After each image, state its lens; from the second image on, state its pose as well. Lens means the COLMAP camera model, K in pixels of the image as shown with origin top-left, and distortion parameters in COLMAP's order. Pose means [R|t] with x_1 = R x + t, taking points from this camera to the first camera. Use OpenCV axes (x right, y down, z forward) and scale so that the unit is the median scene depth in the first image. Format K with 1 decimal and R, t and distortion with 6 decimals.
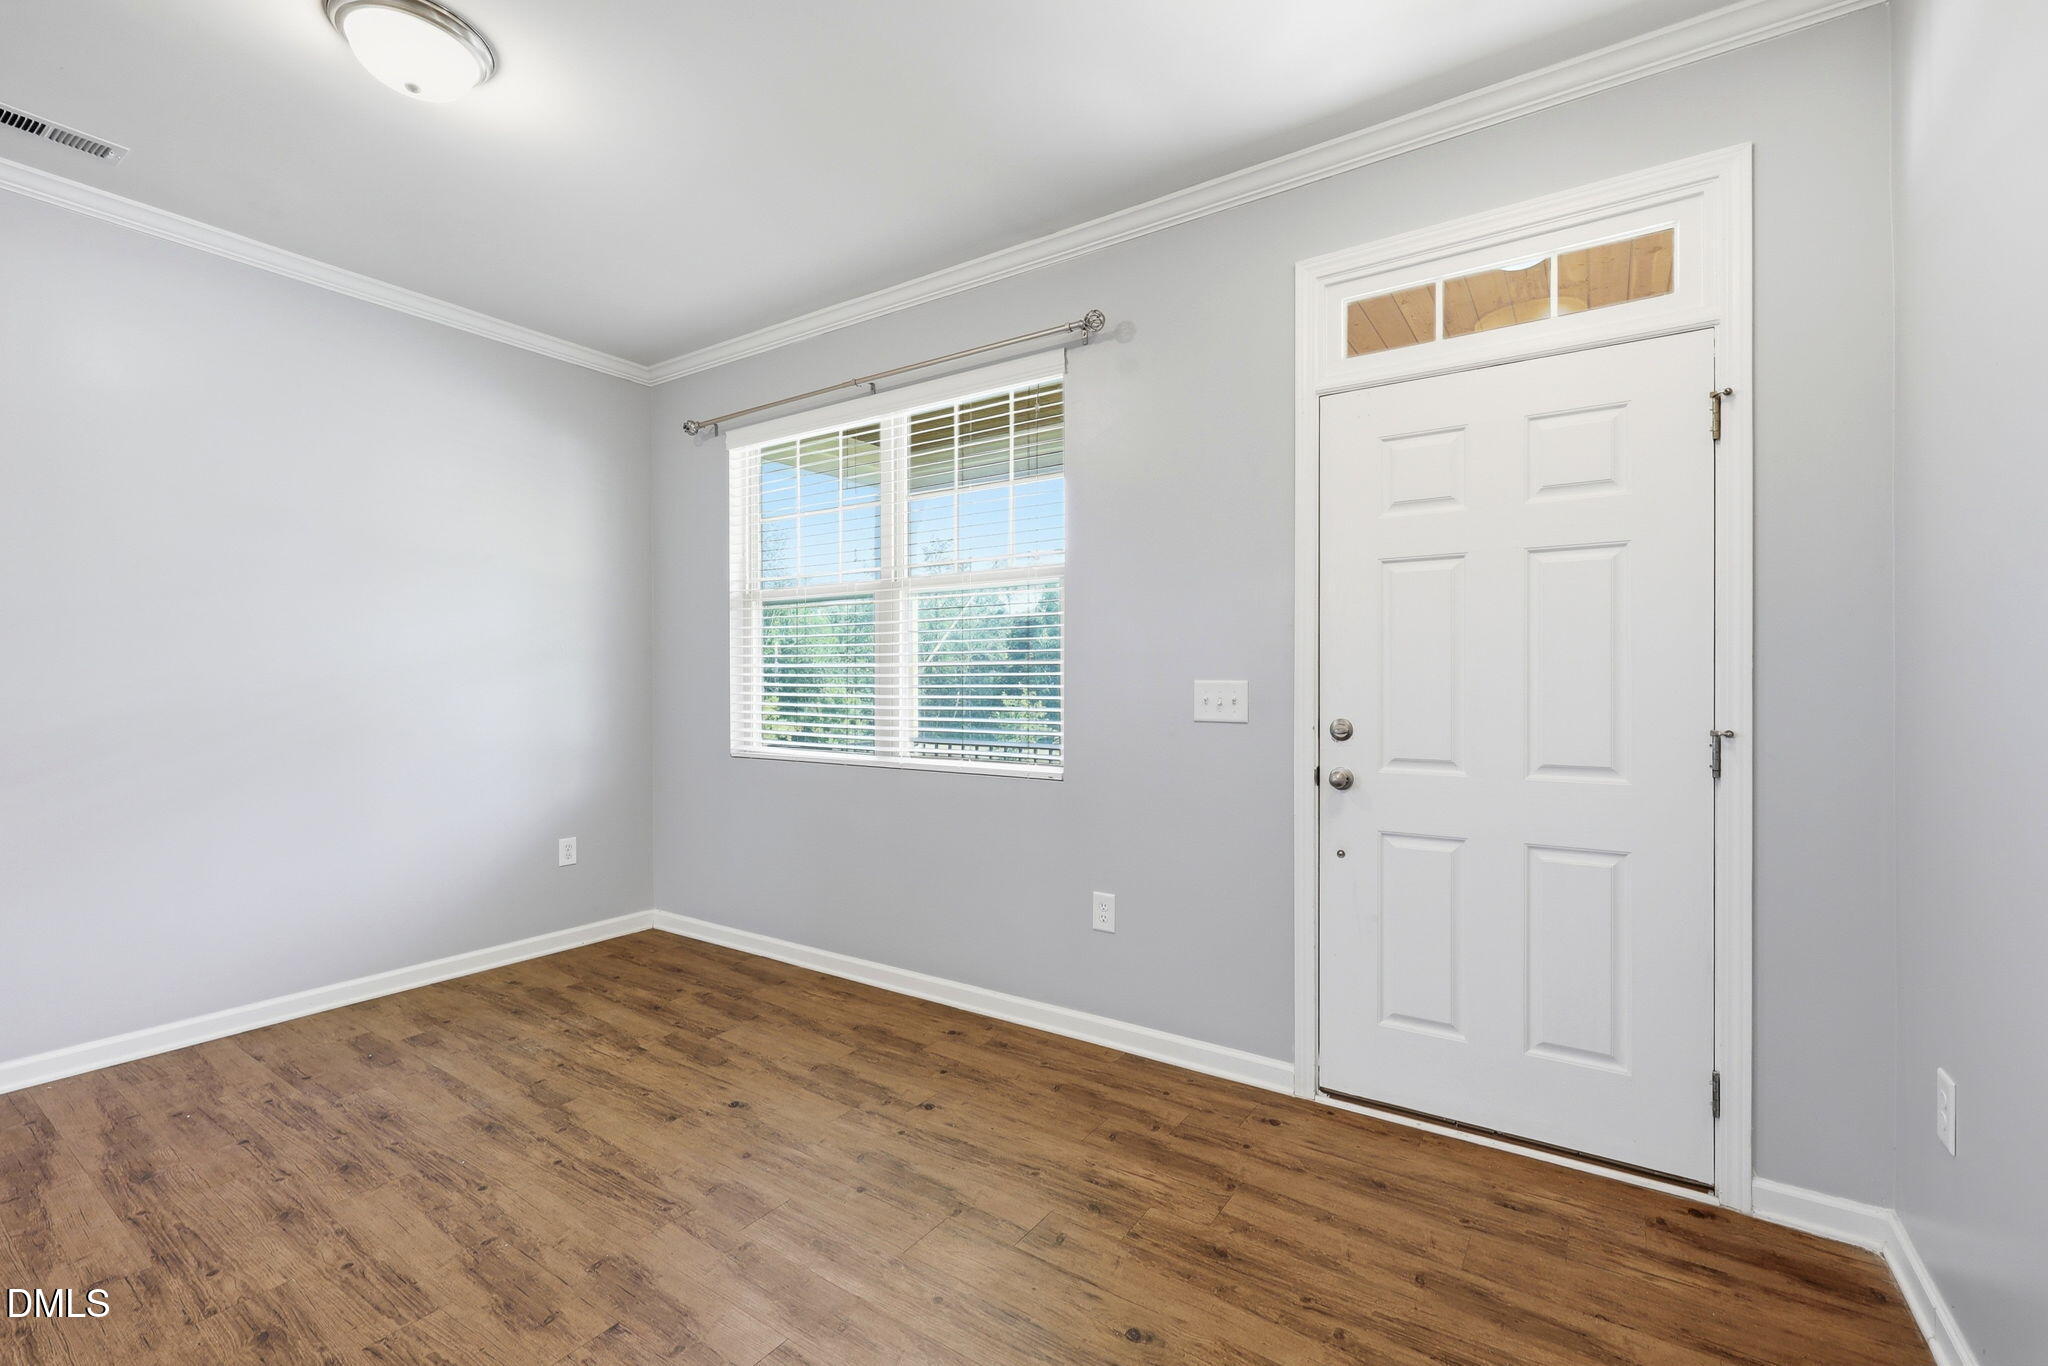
lens RADIAL K [[869.4, 0, 1030.3], [0, 869.4, 683.0], [0, 0, 1]] dist [-0.000462, 0.000254]
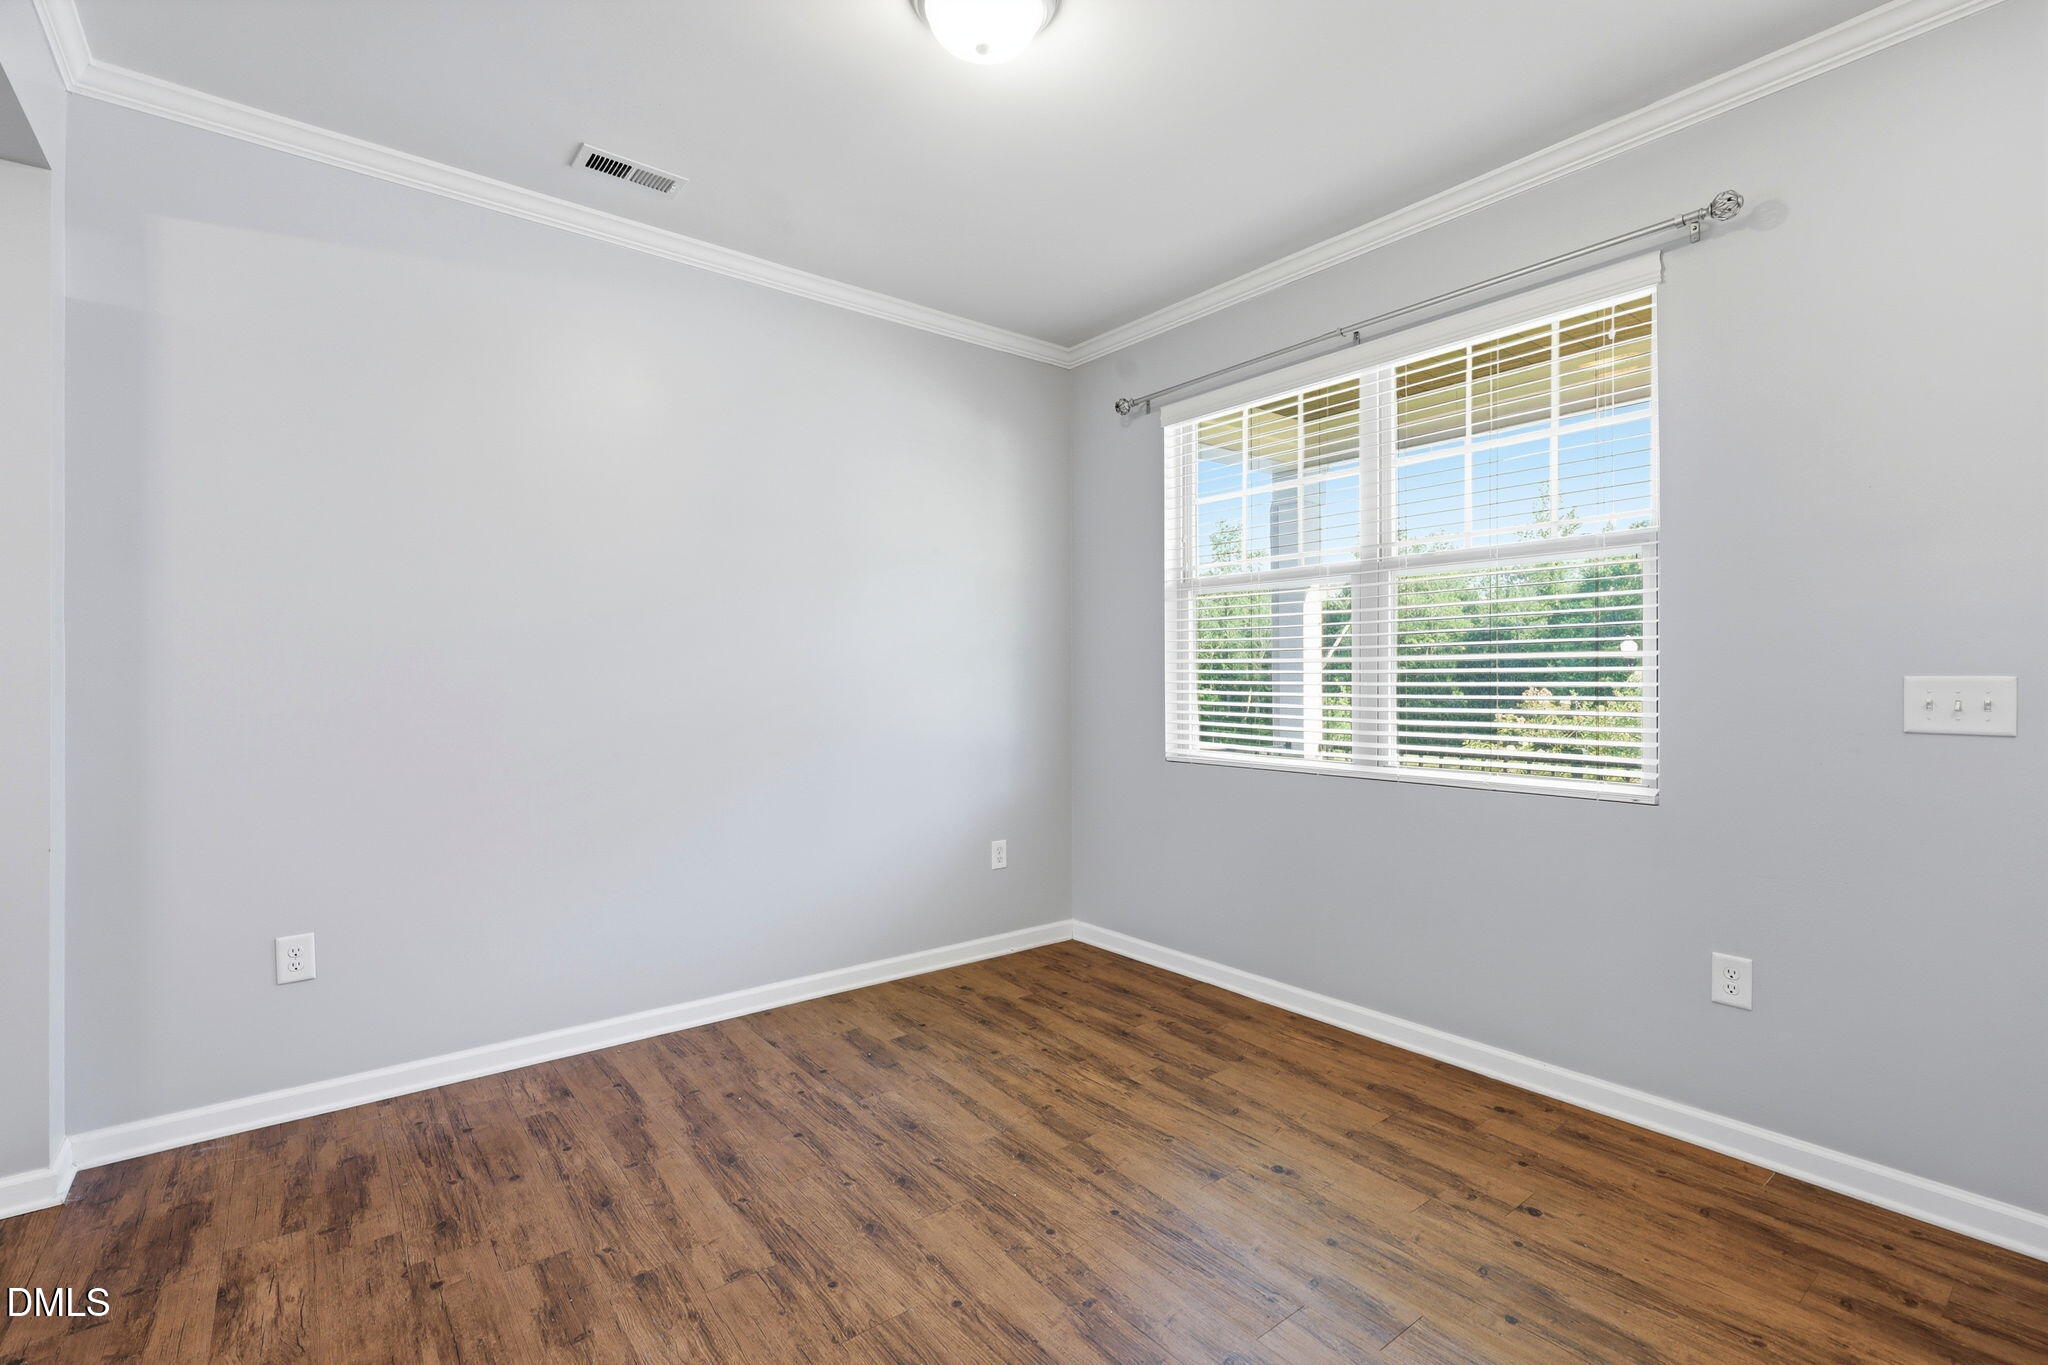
lens RADIAL K [[912.5, 0, 1033.6], [0, 912.5, 677.2], [0, 0, 1]] dist [0.000665, 0.000438]
pose [[0.954342, -0.002096, -0.298710, -0.259856], [0.000932, 0.999991, -0.004040, -0.000024], [0.298716, 0.003578, 0.954335, 0.052918]]
